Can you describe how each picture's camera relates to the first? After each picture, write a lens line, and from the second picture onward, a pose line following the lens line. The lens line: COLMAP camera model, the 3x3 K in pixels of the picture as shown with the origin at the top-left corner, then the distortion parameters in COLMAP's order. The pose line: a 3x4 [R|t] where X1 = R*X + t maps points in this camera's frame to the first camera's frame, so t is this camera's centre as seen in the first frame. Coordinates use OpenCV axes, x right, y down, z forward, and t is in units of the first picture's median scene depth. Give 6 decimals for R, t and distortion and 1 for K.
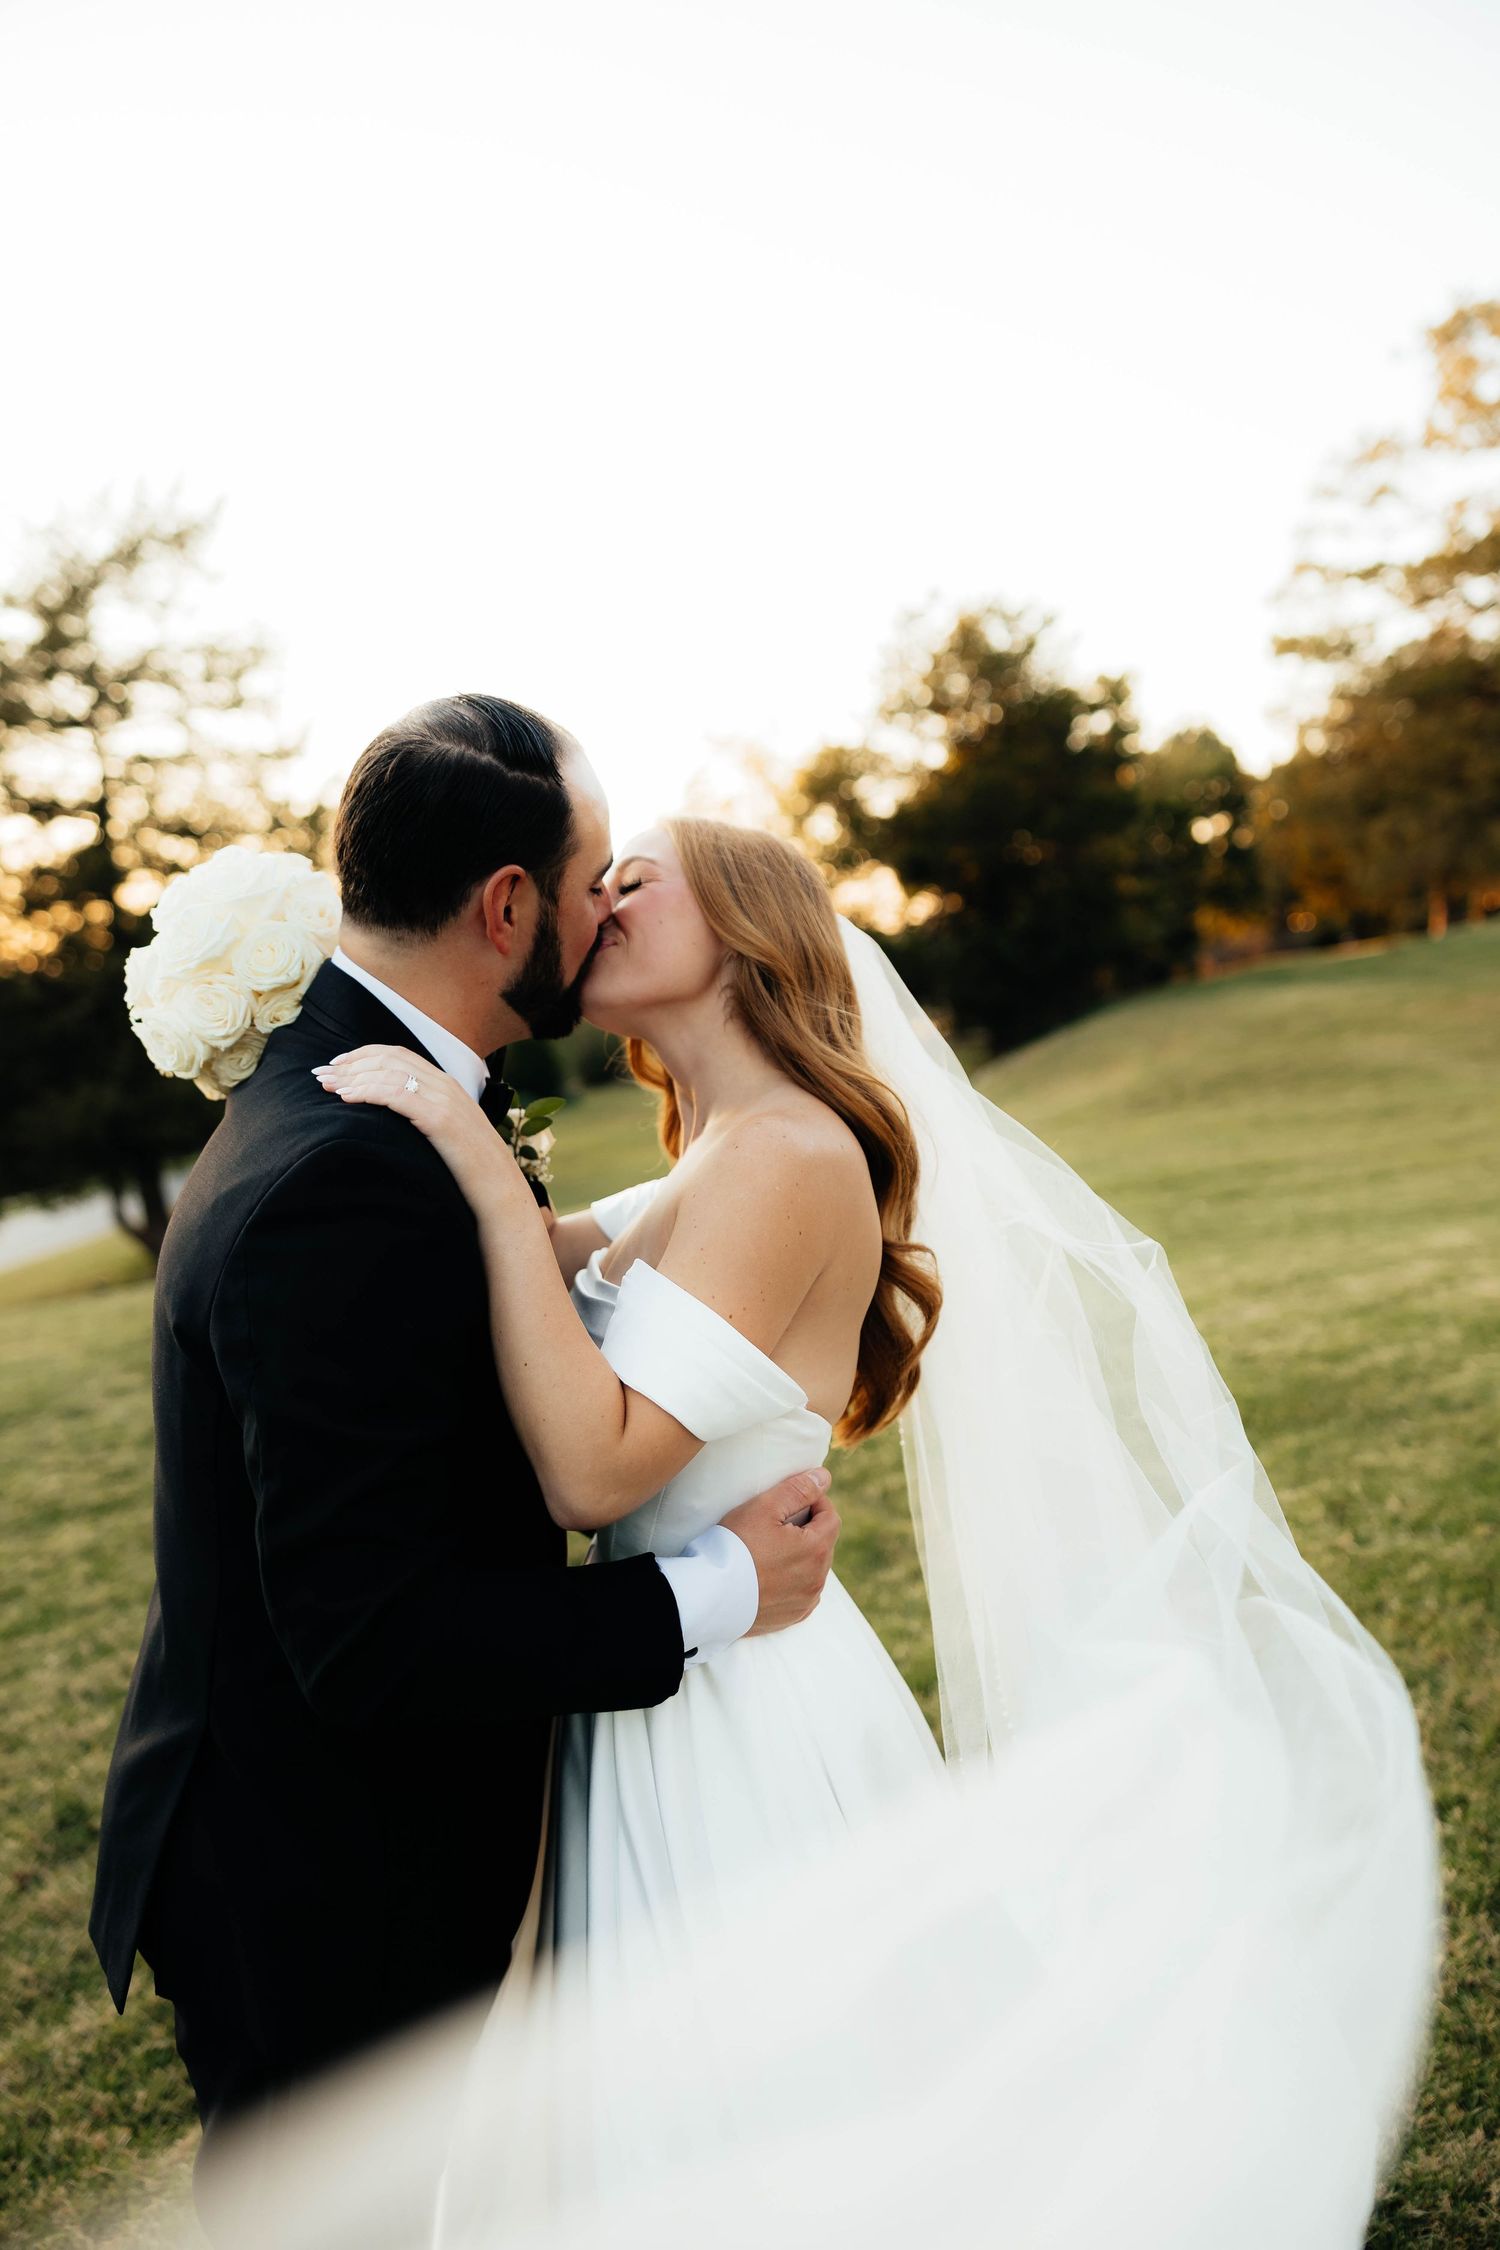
lens RADIAL K [[1807.7, 0, 773.7], [0, 1807.7, 1152.6], [0, 0, 1]] dist [-0.008721, 0.011005]
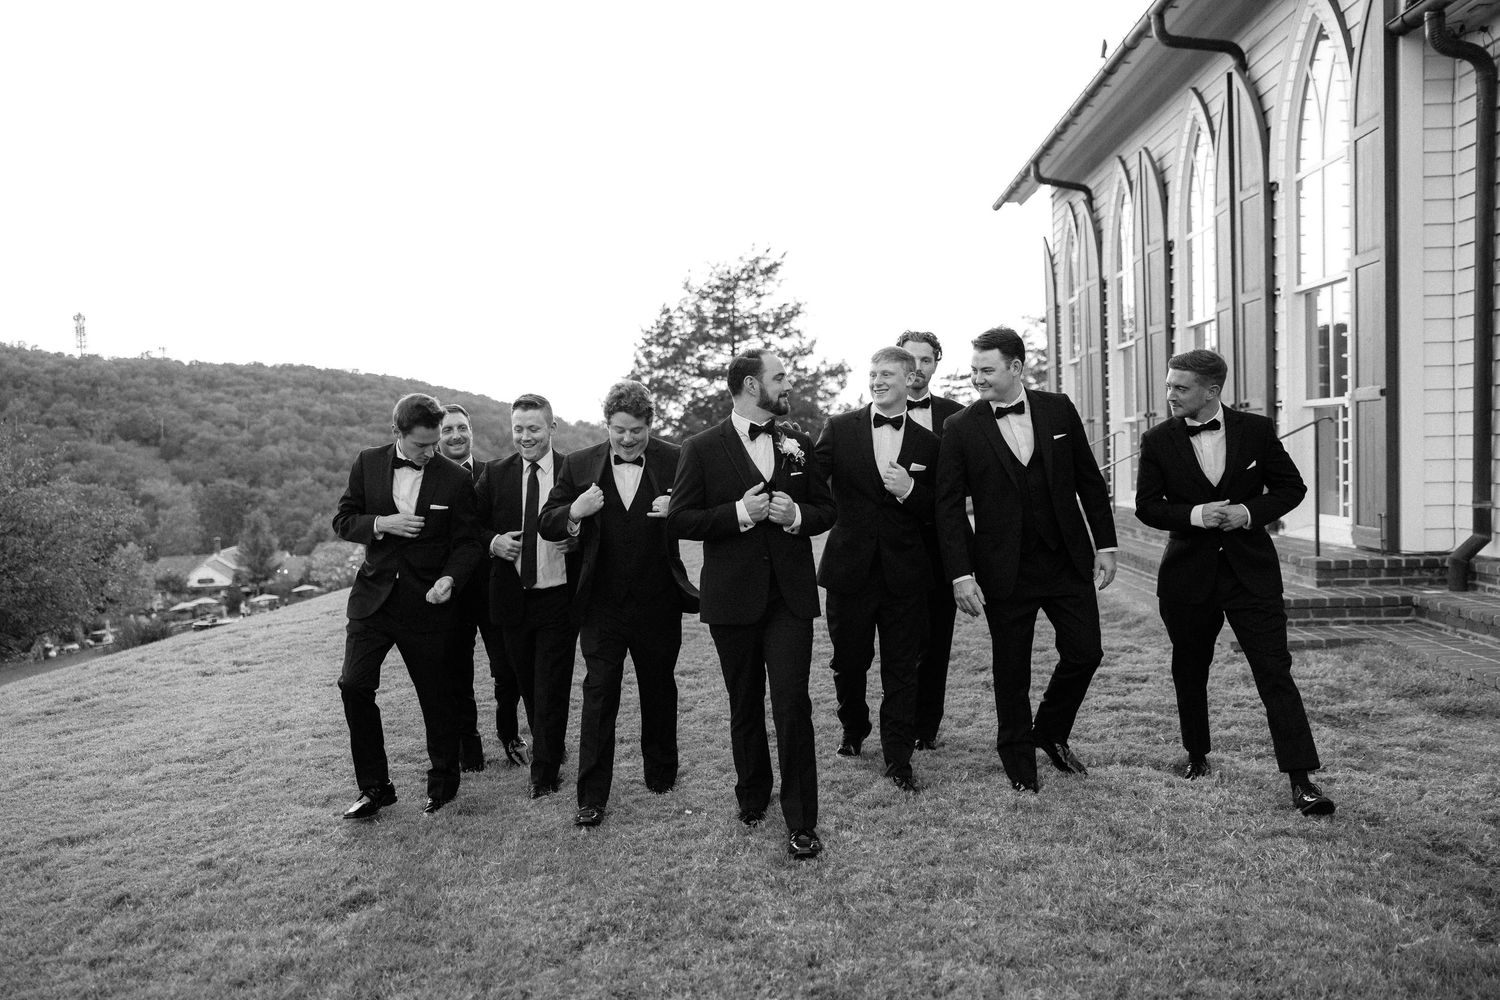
lens RADIAL K [[1205.2, 0, 738.2], [0, 1205.2, 504.2], [0, 0, 1]] dist [-0.008721, 0.011005]
pose [[0.943631, 0.030421, -0.329597, 0.236295], [-0.052156, 0.996994, -0.057301, 0.104331], [0.326863, 0.071262, 0.942381, -0.694700]]
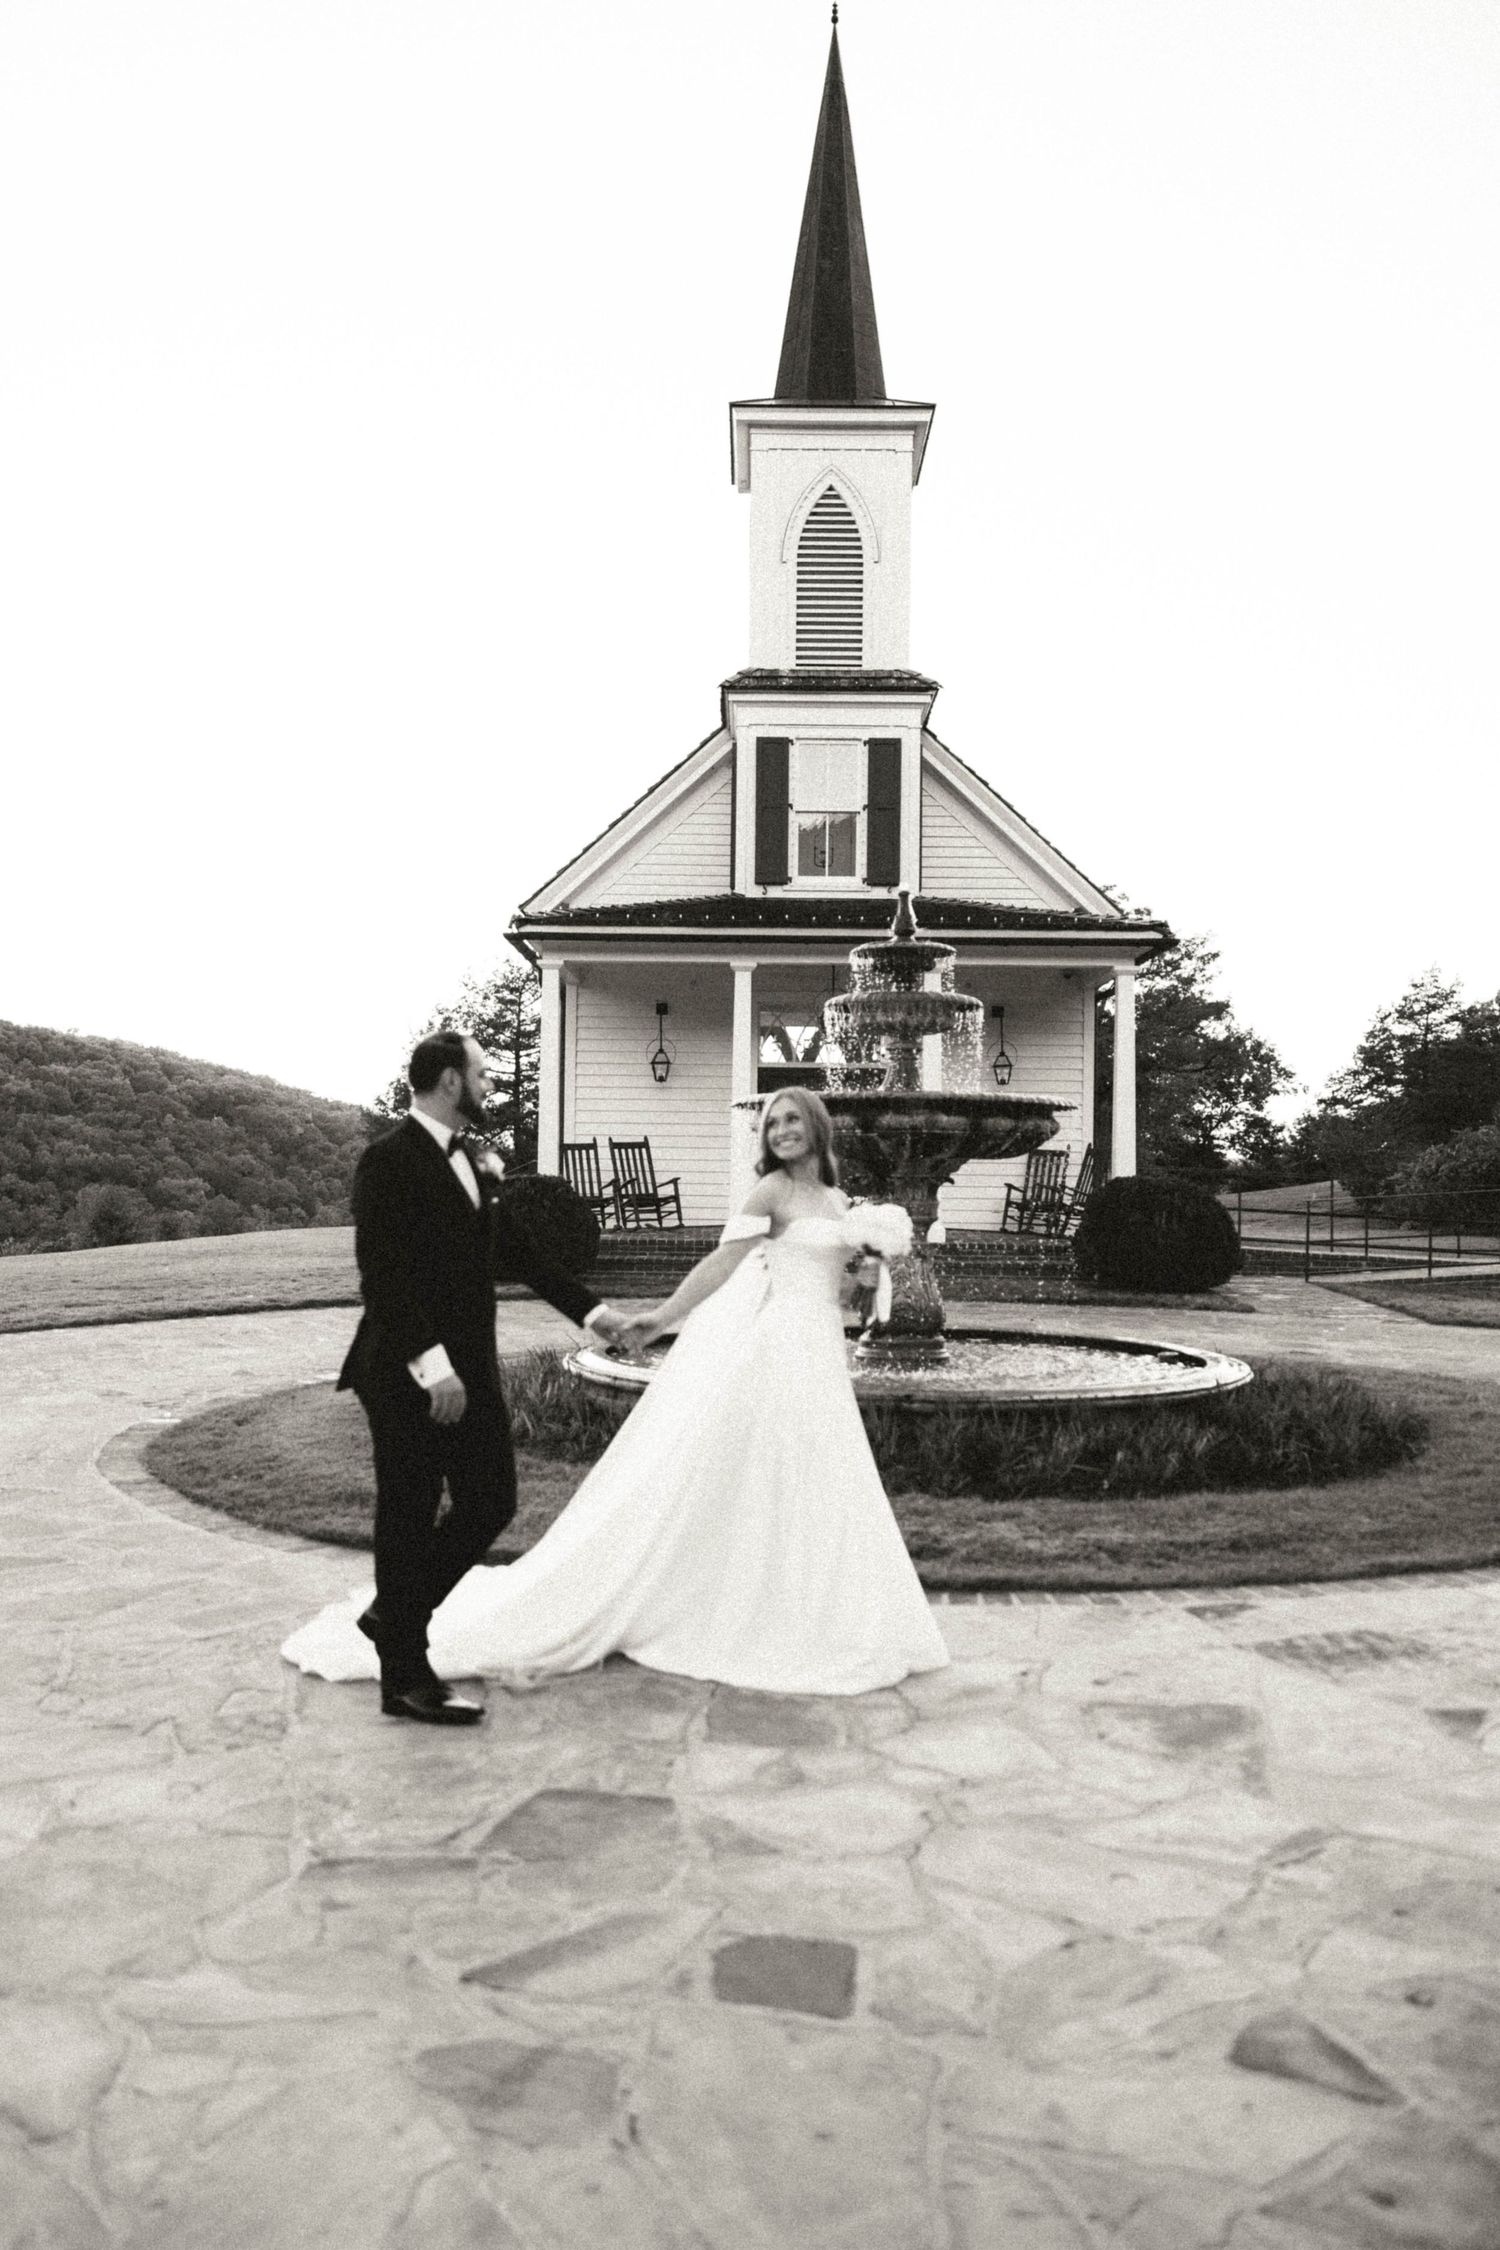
lens RADIAL K [[1807.7, 0, 759.5], [0, 1807.7, 1128.6], [0, 0, 1]] dist [-0.008721, 0.011005]
pose [[0.960378, 0.049426, -0.274282, 0.656522], [-0.088930, 0.987049, -0.133516, 0.168520], [0.264130, 0.152617, 0.952336, -1.291113]]
